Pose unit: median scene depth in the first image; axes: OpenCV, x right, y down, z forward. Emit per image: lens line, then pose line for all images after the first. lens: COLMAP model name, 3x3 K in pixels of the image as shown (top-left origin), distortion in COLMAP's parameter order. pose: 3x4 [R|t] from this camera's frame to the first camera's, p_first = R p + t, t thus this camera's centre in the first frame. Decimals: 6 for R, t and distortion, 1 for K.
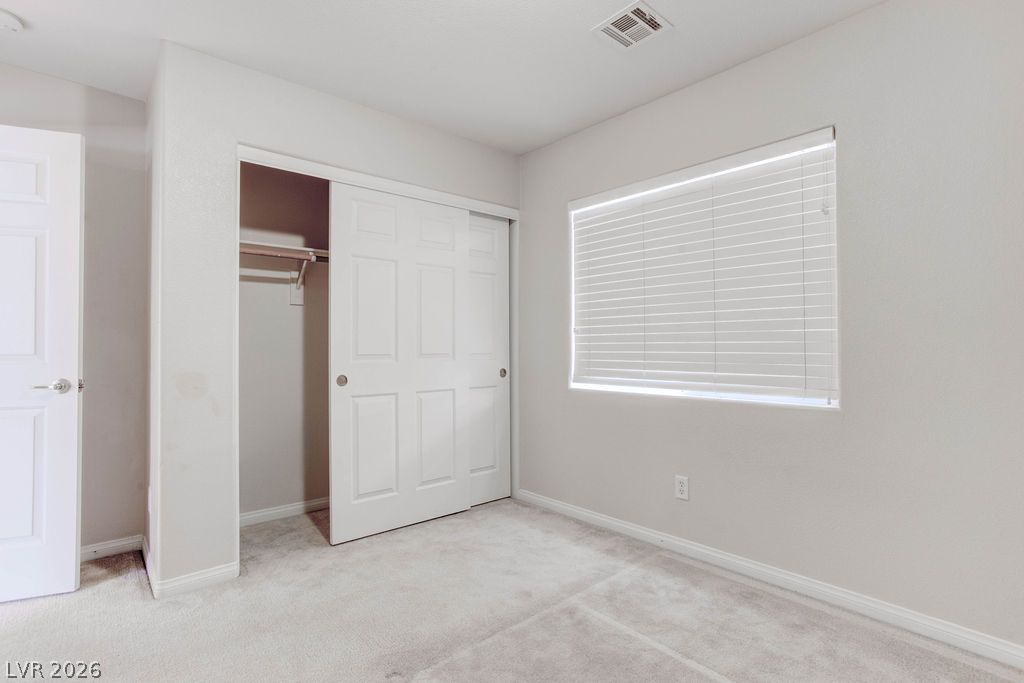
lens RADIAL K [[495.7, 0, 515.1], [0, 495.7, 343.5], [0, 0, 1]] dist [-0.044045, 0.021301]
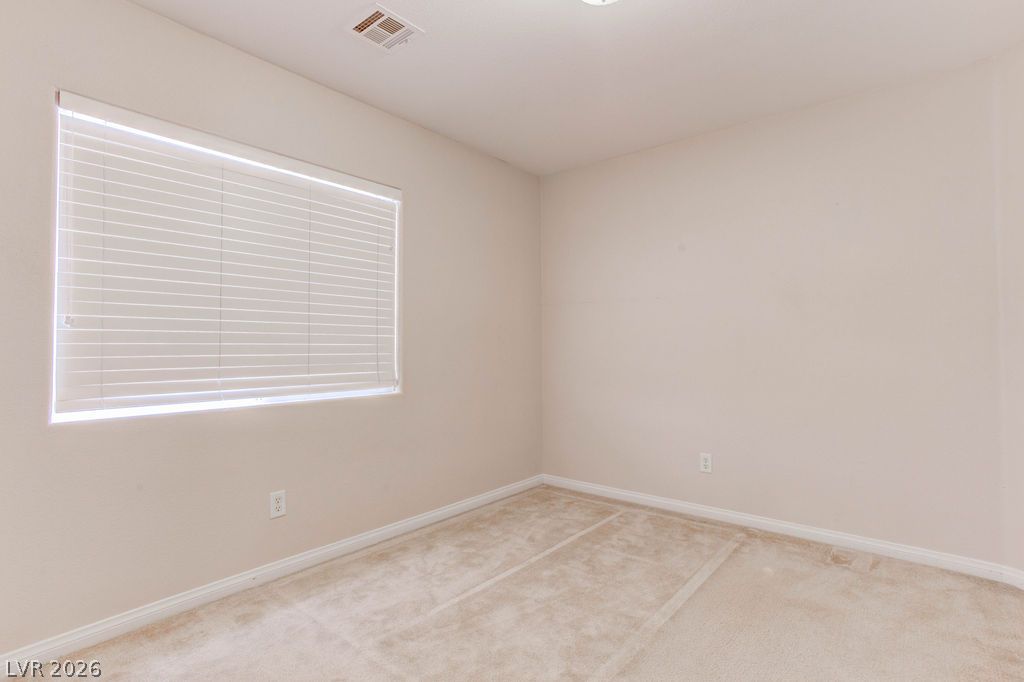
lens RADIAL K [[495.7, 0, 514.9], [0, 495.7, 337.9], [0, 0, 1]] dist [-0.044045, 0.021301]
pose [[-0.152264, 0.021030, 0.988116, -0.620286], [-0.003839, 0.999753, -0.021869, 0.004639], [-0.988332, -0.007123, -0.152146, 0.702939]]
